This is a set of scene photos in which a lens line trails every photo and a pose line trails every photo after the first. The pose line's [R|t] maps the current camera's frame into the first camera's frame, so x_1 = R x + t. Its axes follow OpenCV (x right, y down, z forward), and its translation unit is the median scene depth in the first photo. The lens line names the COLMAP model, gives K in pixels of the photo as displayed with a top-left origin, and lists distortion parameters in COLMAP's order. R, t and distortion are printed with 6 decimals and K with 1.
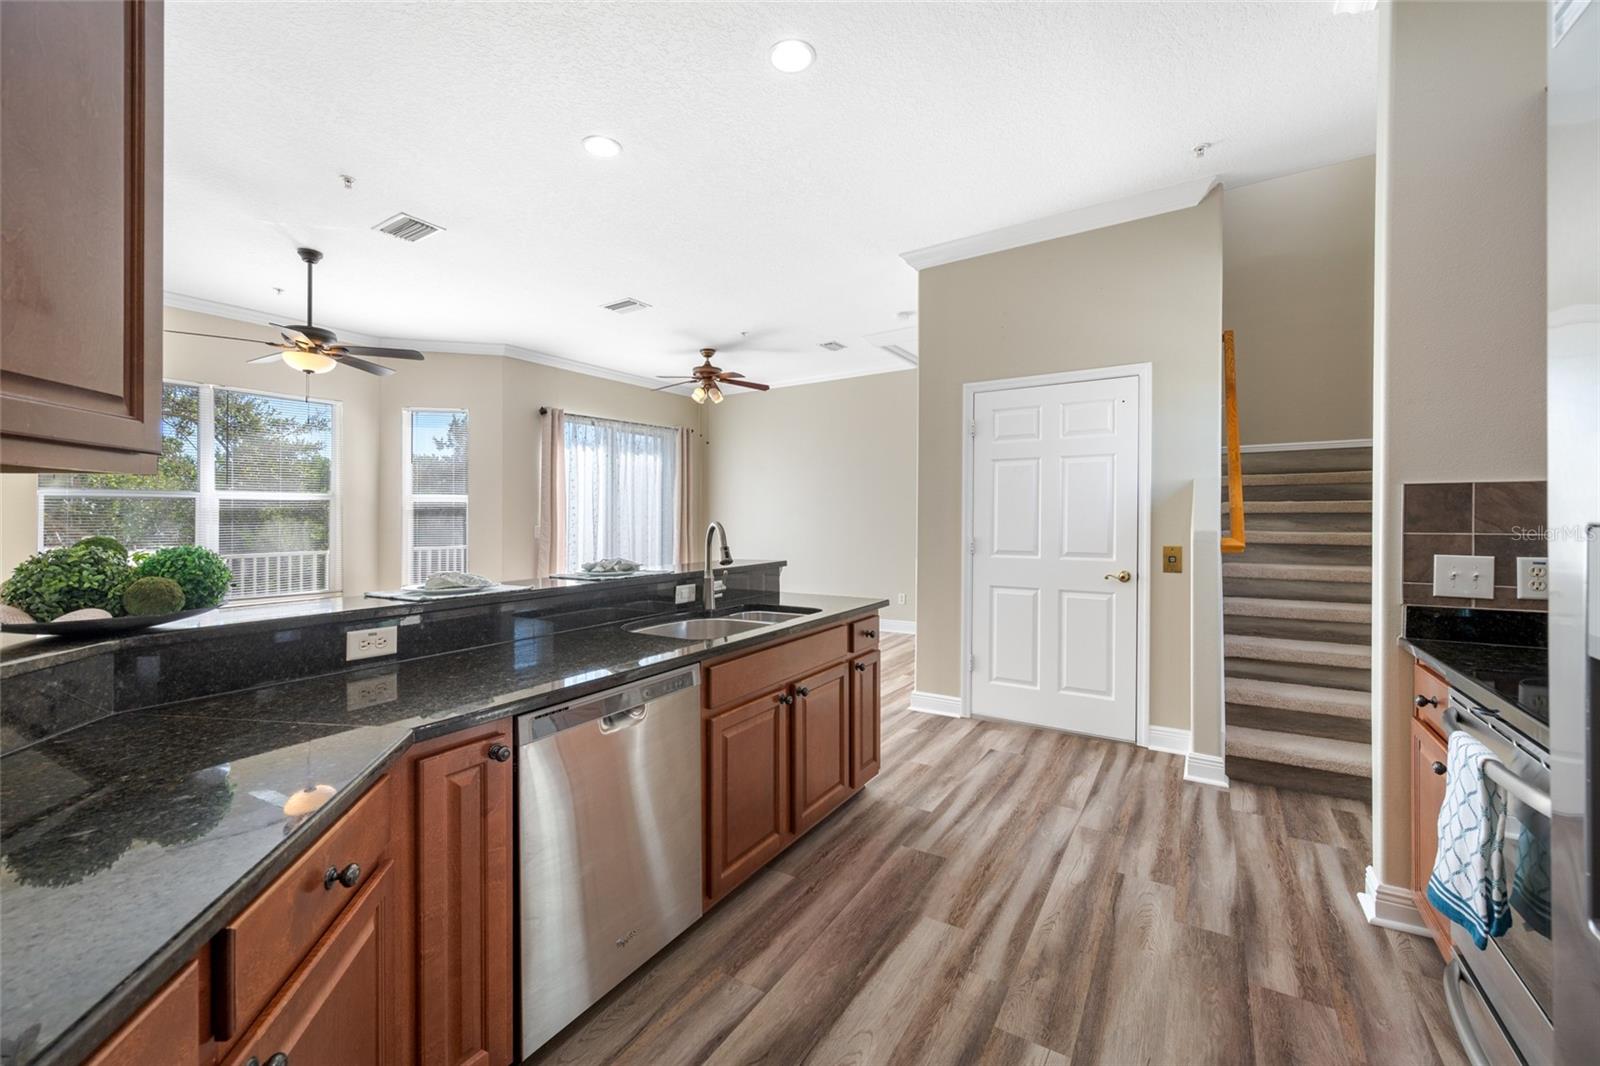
lens RADIAL K [[640.6, 0, 786.2], [0, 640.6, 519.6], [0, 0, 1]] dist [-0.000033, -0.000106]
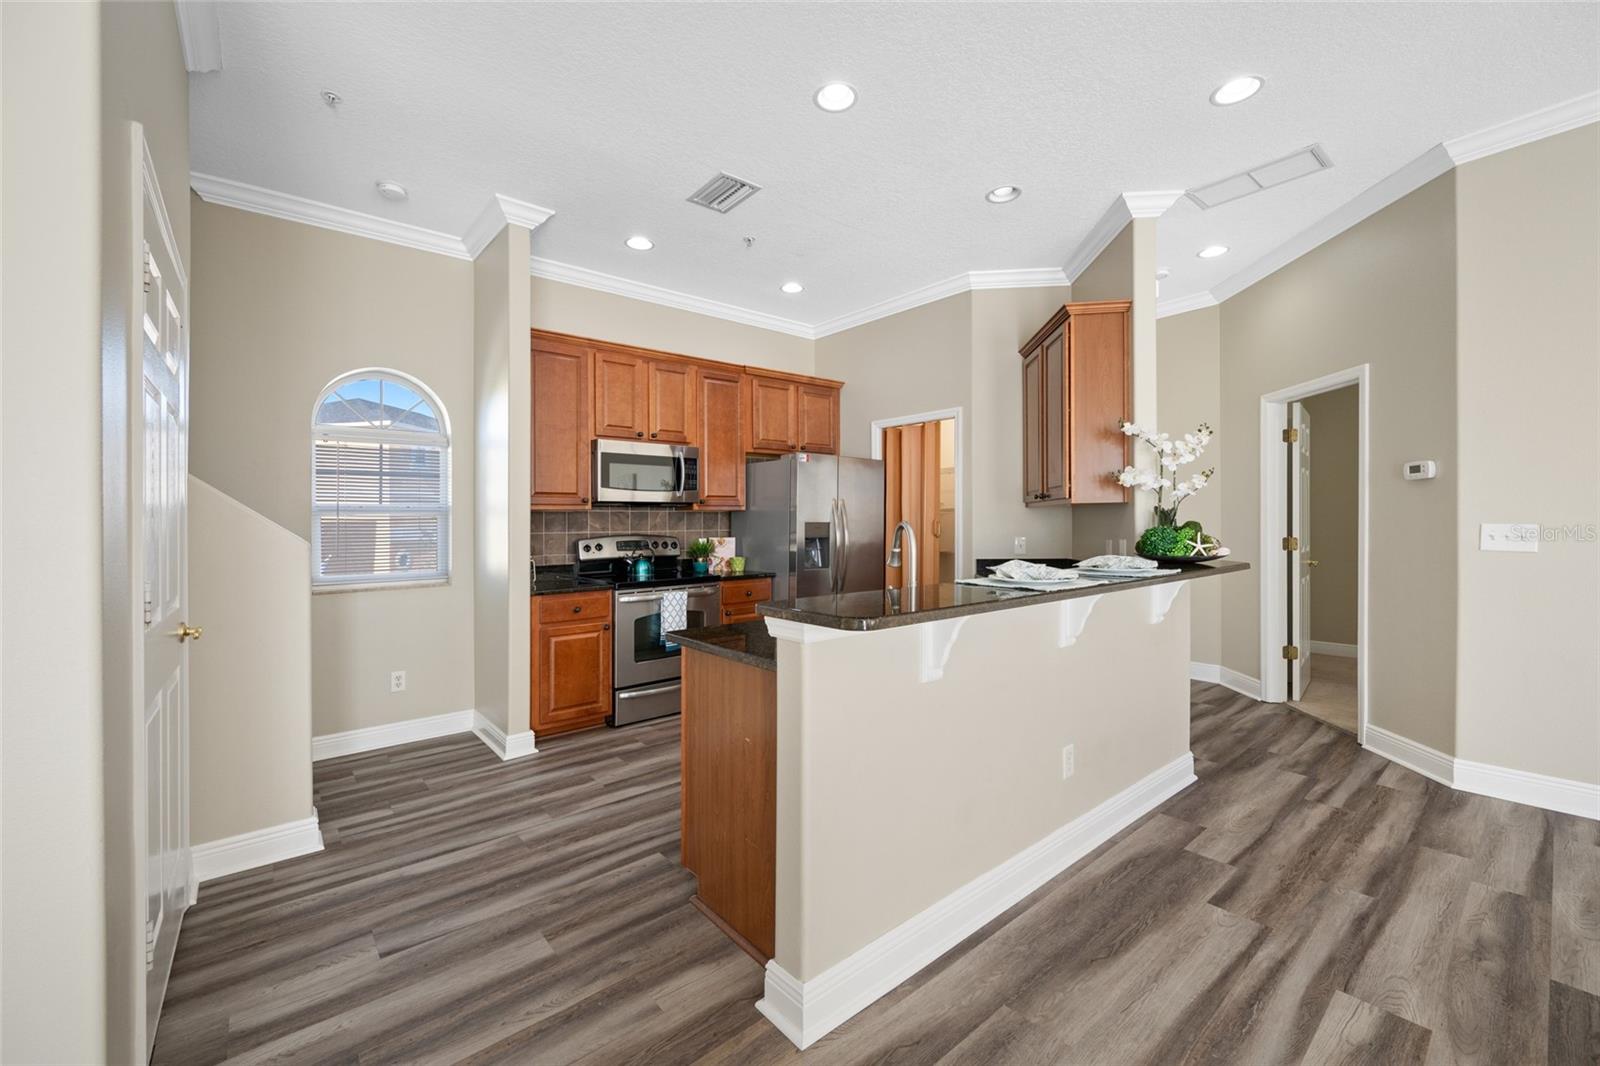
lens RADIAL K [[634.9, 0, 796.2], [0, 634.9, 513.7], [0, 0, 1]] dist [0.002817, 0.000181]
pose [[-0.955612, 0.022275, 0.293785, -0.207174], [0.018102, 0.999693, -0.016917, 0.005217], [-0.294071, -0.010848, -0.955722, 1.673317]]
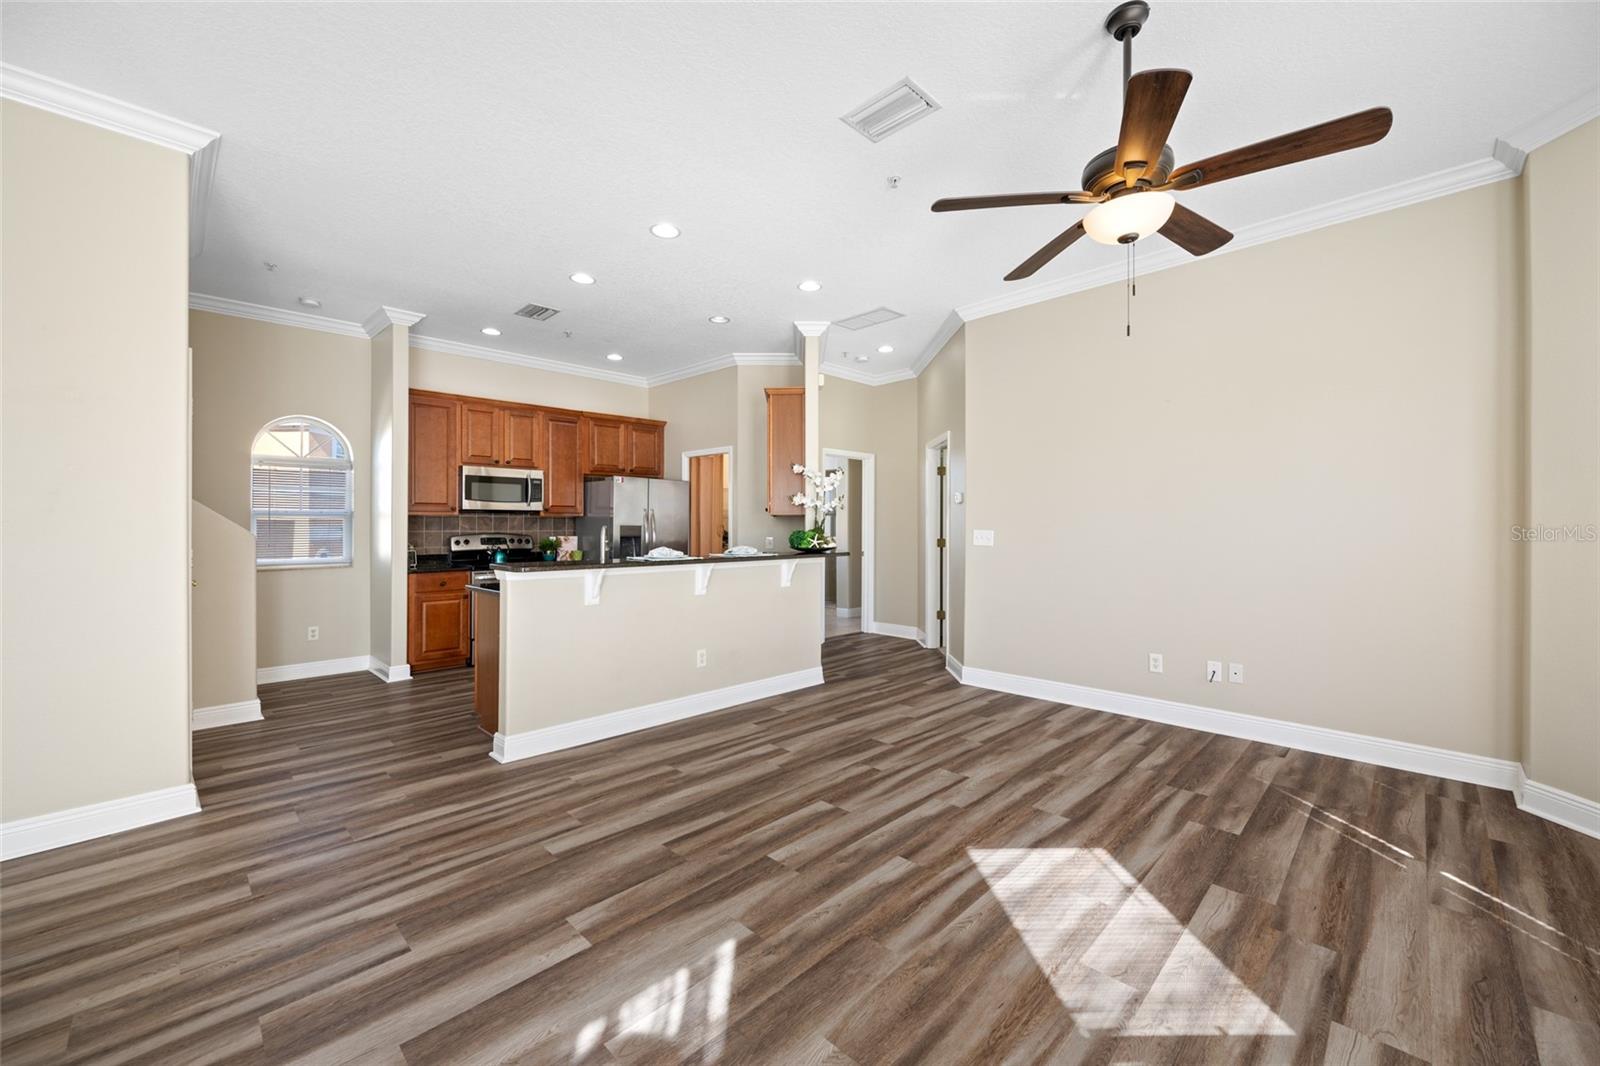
lens RADIAL K [[624.9, 0, 791.5], [0, 624.9, 524.7], [0, 0, 1]] dist [0.002662, -0.000037]
pose [[-0.977182, 0.009315, 0.212198, -0.805504], [0.008623, 0.999954, -0.004185, 0.011605], [-0.212227, -0.002260, -0.977218, 2.165959]]
